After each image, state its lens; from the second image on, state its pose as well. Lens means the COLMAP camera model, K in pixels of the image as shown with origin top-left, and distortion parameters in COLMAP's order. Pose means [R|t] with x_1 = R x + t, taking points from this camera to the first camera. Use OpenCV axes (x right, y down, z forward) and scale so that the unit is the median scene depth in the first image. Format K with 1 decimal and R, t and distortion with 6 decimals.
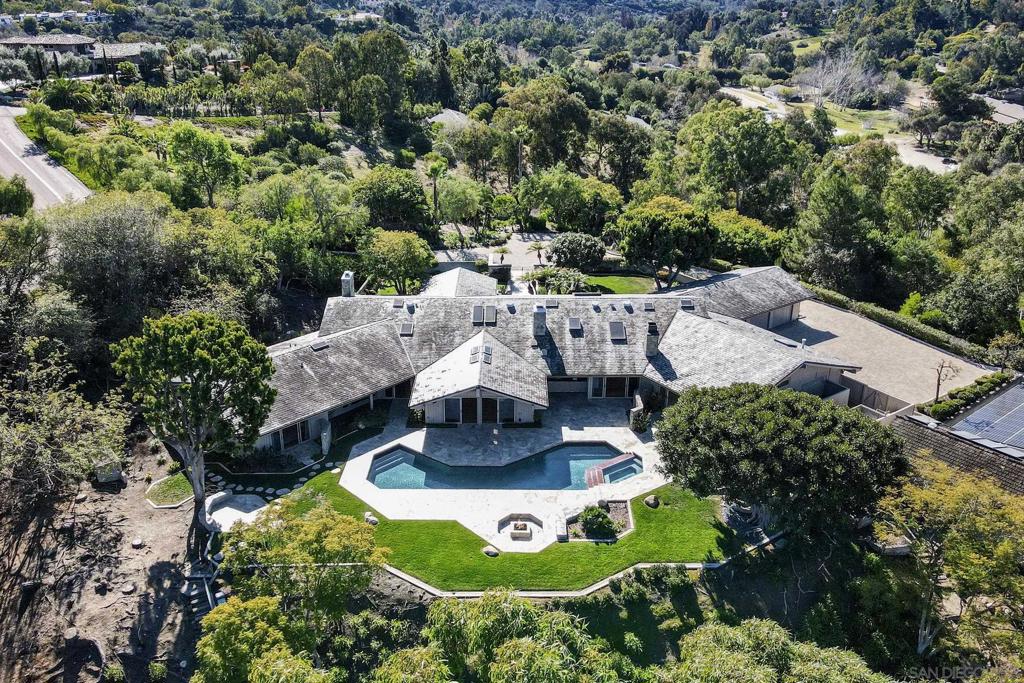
lens RADIAL K [[776.0, 0, 482.9], [0, 776.0, 342.6], [0, 0, 1]] dist [0.031229, -0.000345]
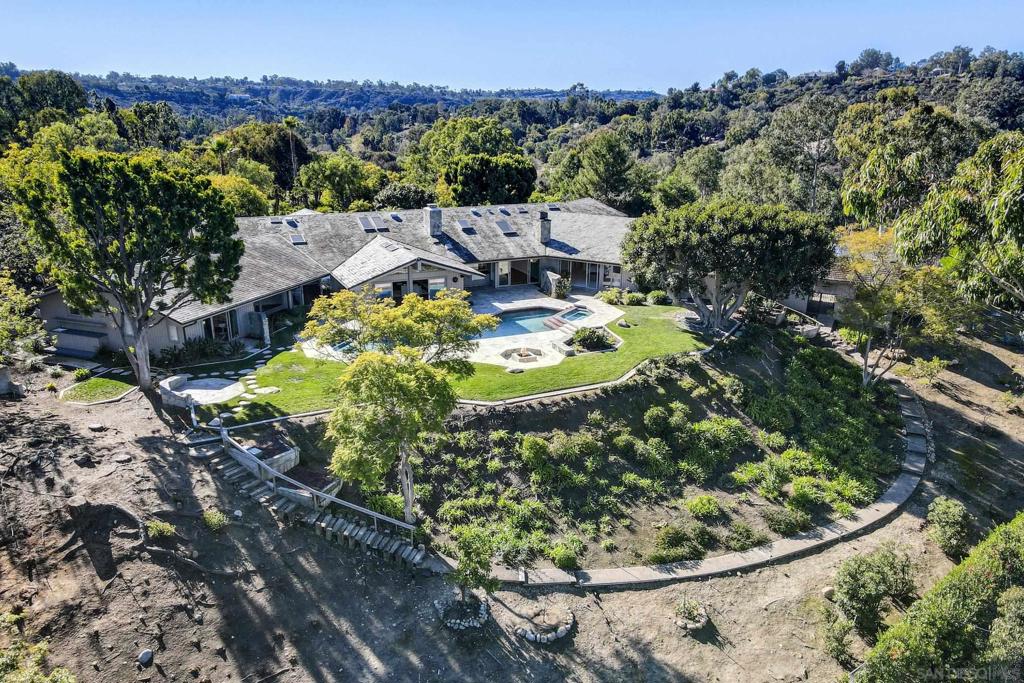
lens RADIAL K [[776.0, 0, 482.9], [0, 776.0, 342.6], [0, 0, 1]] dist [0.031229, -0.000345]
pose [[0.903357, -0.107489, 0.415202, -0.325237], [0.157938, 0.983427, -0.089033, 0.242037], [-0.398751, 0.146005, 0.905362, 0.105443]]
